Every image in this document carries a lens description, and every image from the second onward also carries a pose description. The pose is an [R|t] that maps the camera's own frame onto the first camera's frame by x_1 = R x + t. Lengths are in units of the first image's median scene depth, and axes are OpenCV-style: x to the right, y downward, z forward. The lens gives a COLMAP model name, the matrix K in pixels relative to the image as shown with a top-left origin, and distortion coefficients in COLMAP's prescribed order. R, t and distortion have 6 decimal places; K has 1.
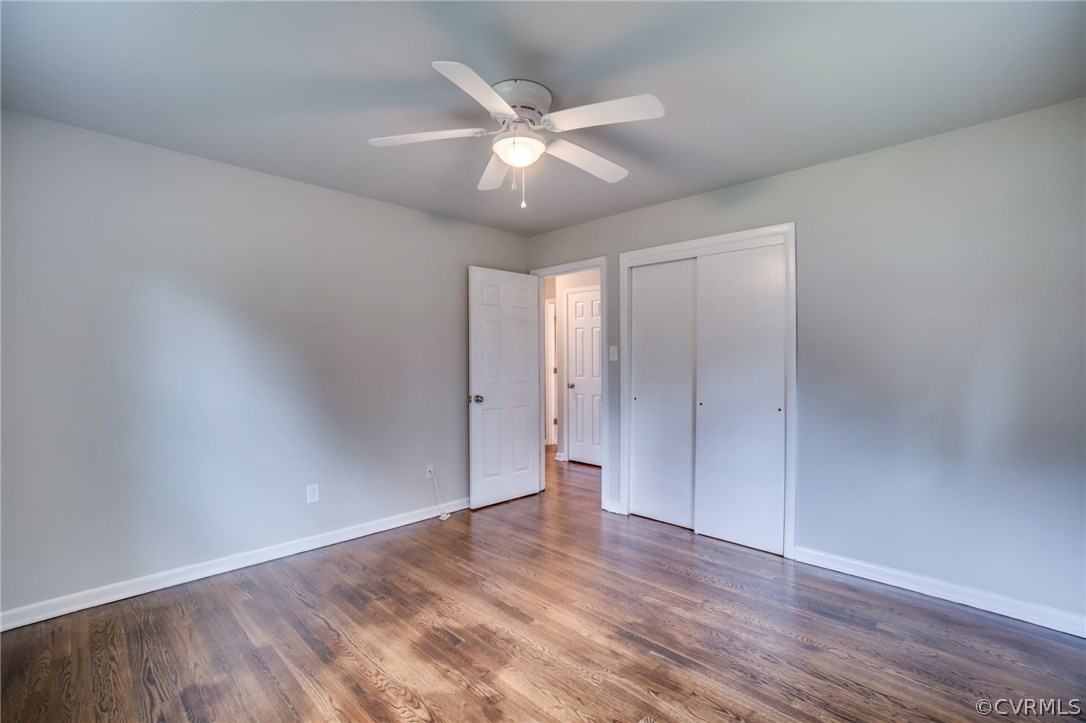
lens RADIAL K [[477.1, 0, 539.7], [0, 477.1, 359.7], [0, 0, 1]] dist [-0.055773, 0.019450]
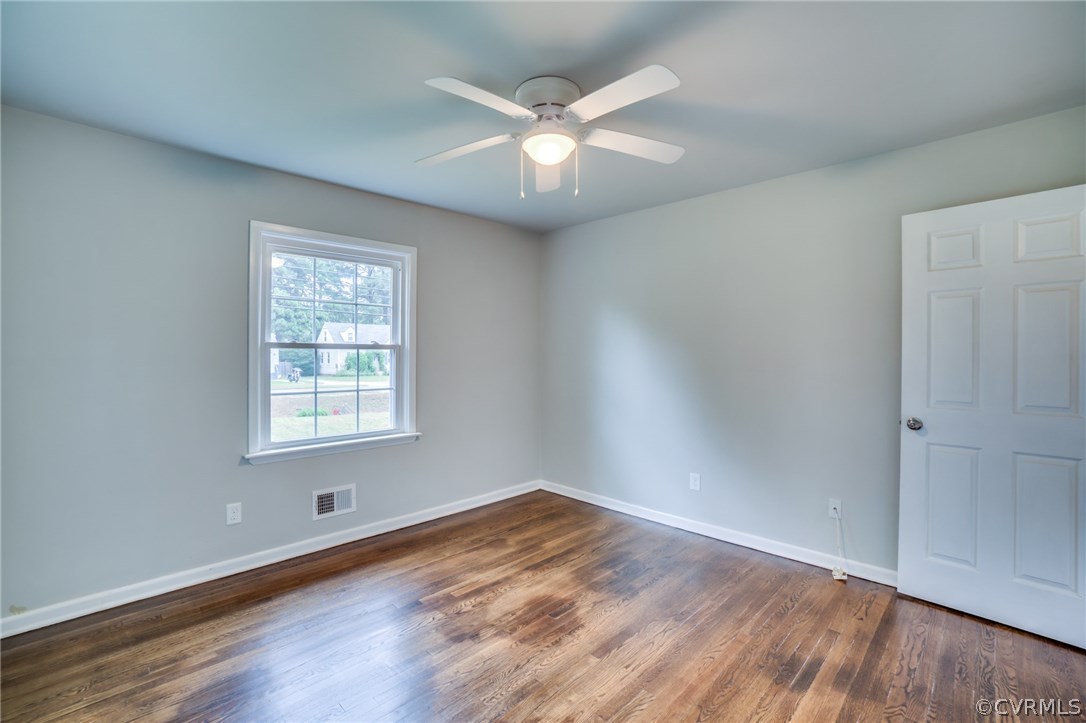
lens RADIAL K [[477.1, 0, 539.7], [0, 477.1, 359.7], [0, 0, 1]] dist [-0.055773, 0.019450]
pose [[-0.008504, 0.006412, -0.999943, 0.879821], [-0.007298, 0.999952, 0.006474, -0.003783], [0.999937, 0.007353, -0.008457, 0.925597]]
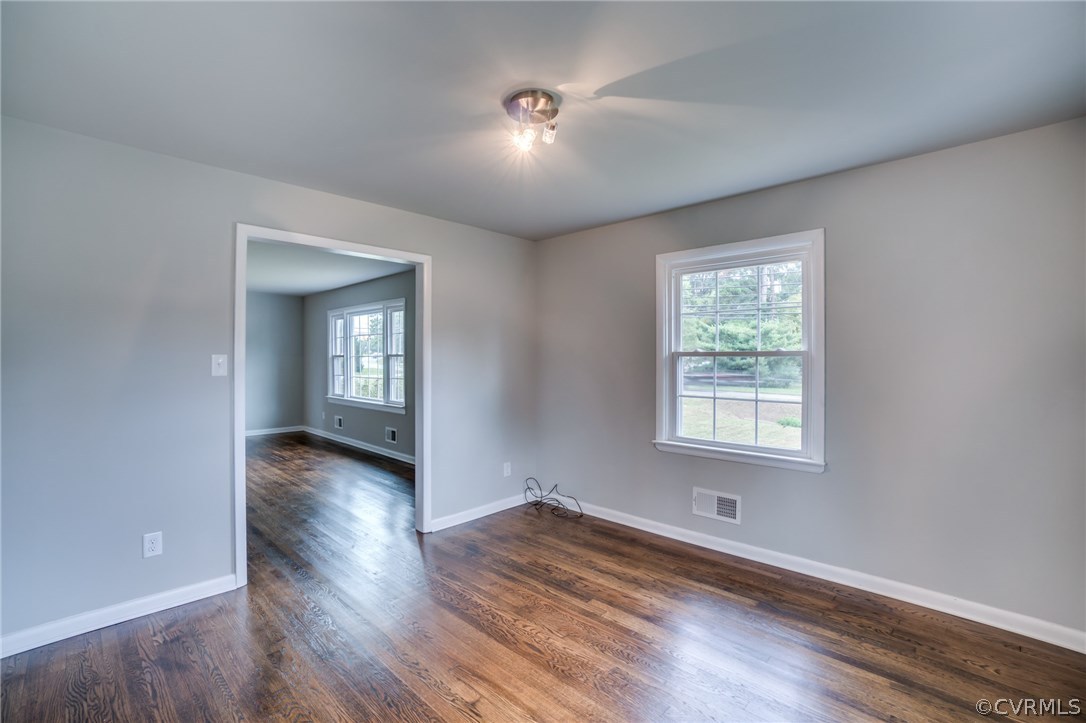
lens RADIAL K [[485.3, 0, 538.4], [0, 485.3, 359.7], [0, 0, 1]] dist [-0.058604, 0.020322]
pose [[-0.999934, -0.008537, -0.007694, 0.045771], [-0.008599, 0.999931, 0.008041, -0.019835], [0.007625, 0.008106, -0.999938, 1.762279]]
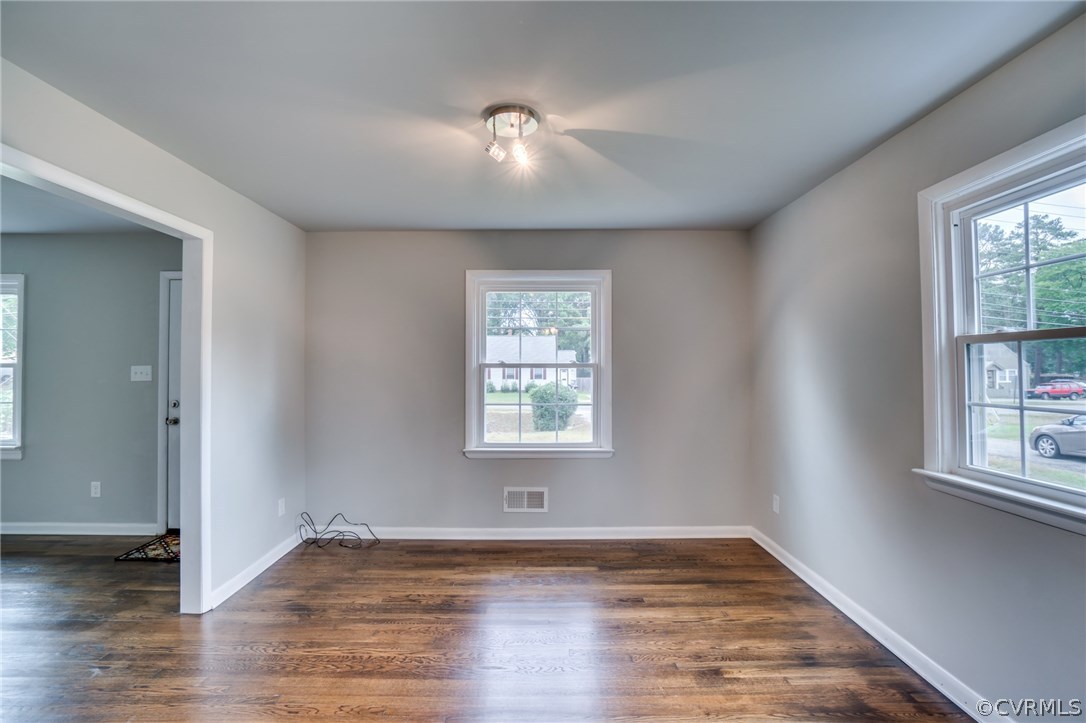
lens RADIAL K [[496.9, 0, 543.0], [0, 496.9, 361.5], [0, 0, 1]] dist [-0.062278, 0.029236]
pose [[-0.707287, -0.017190, -0.706718, 0.670427], [-0.008155, 0.999836, -0.016159, -0.017730], [0.706880, -0.005666, -0.707311, 1.552577]]
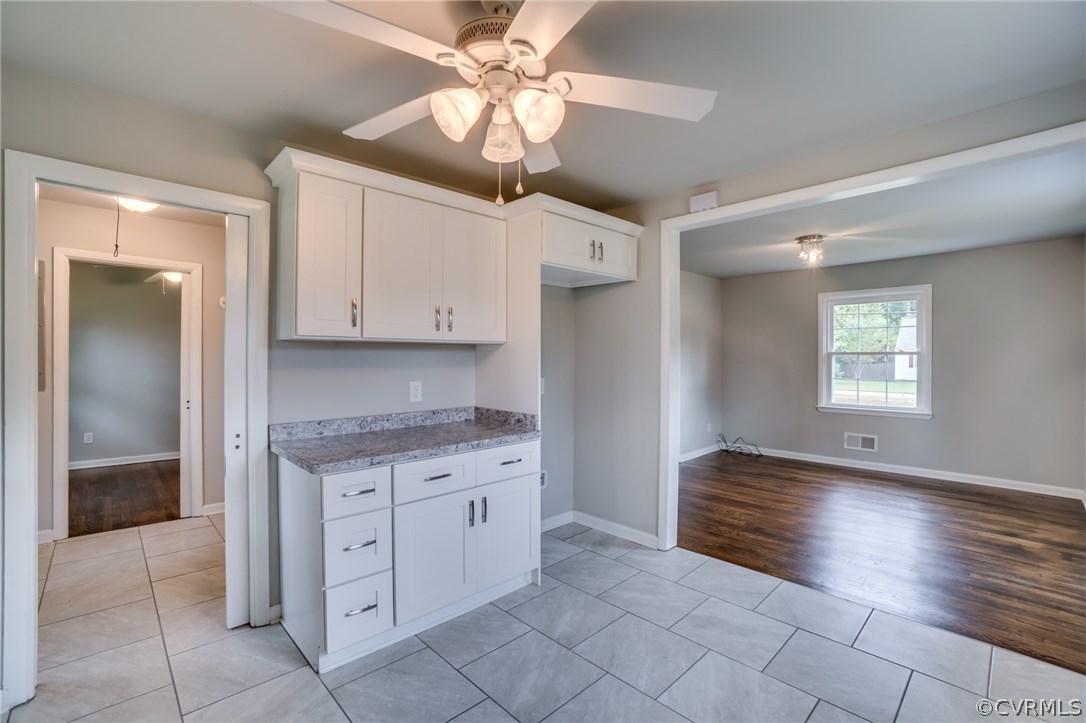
lens RADIAL K [[477.1, 0, 539.7], [0, 477.1, 359.7], [0, 0, 1]] dist [-0.055773, 0.019450]
pose [[-0.999122, -0.002954, 0.041786, 1.084718], [-0.002522, 0.999943, 0.010386, -0.020222], [-0.041815, 0.010272, -0.999073, 2.829329]]
